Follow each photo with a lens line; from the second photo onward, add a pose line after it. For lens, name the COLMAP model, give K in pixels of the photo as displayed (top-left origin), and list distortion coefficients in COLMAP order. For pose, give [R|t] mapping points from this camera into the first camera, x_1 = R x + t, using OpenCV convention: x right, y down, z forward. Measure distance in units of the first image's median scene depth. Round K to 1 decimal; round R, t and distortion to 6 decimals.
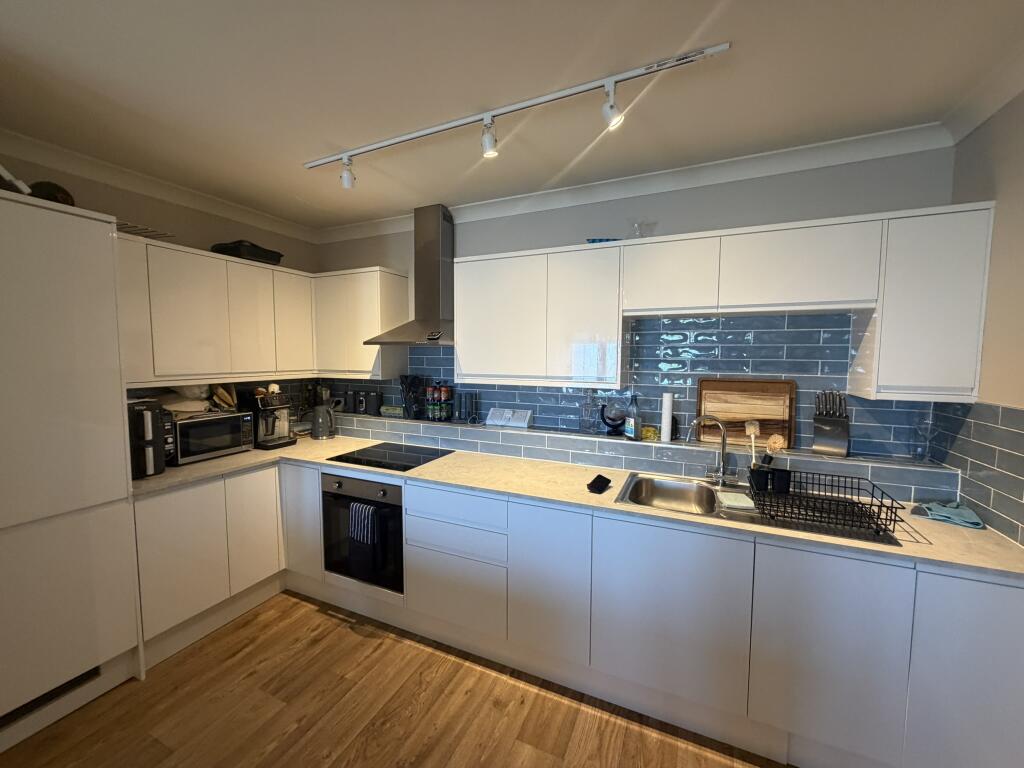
lens RADIAL K [[406.7, 0, 511.9], [0, 406.7, 383.1], [0, 0, 1]] dist [0.003275, 0.000416]
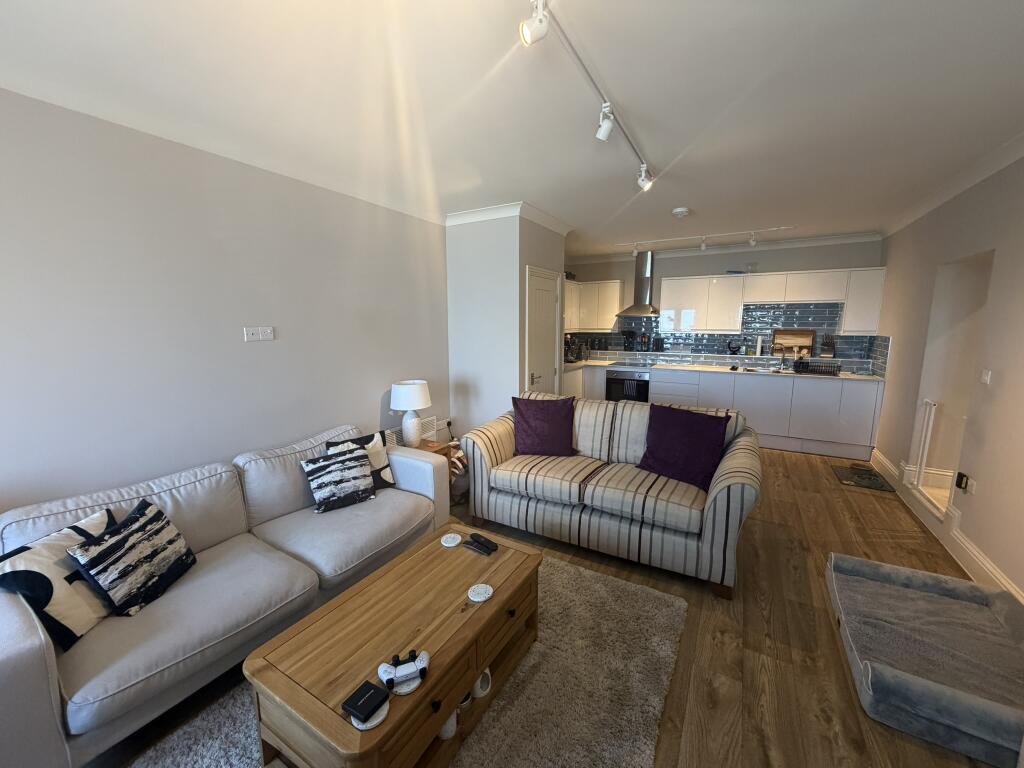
lens RADIAL K [[406.7, 0, 508.7], [0, 406.7, 383.5], [0, 0, 1]] dist [0.003275, 0.000416]
pose [[0.994717, 0.009887, -0.102178, -0.899088], [-0.002040, 0.997059, 0.076615, 0.129771], [0.102635, -0.076002, 0.991811, -1.663411]]
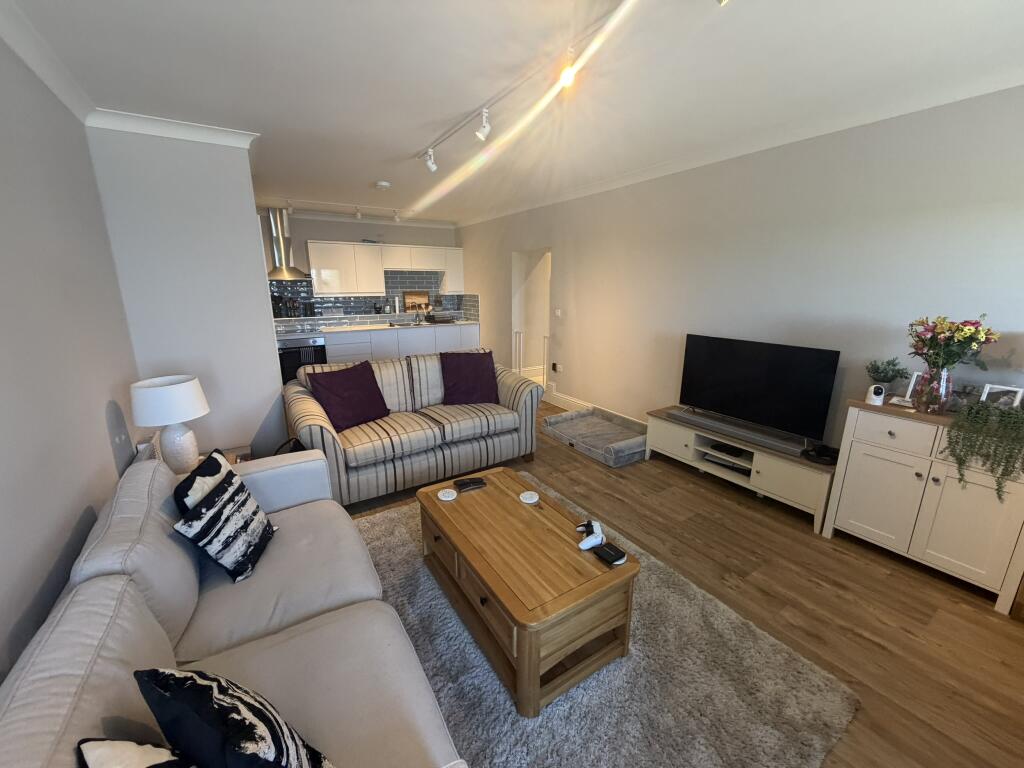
lens RADIAL K [[406.7, 0, 509.3], [0, 406.7, 385.0], [0, 0, 1]] dist [0.003275, 0.000416]
pose [[0.546880, -0.208297, 0.810885, -1.801345], [0.068946, 0.976470, 0.204332, 0.106058], [-0.834367, -0.055838, 0.548374, -1.429155]]
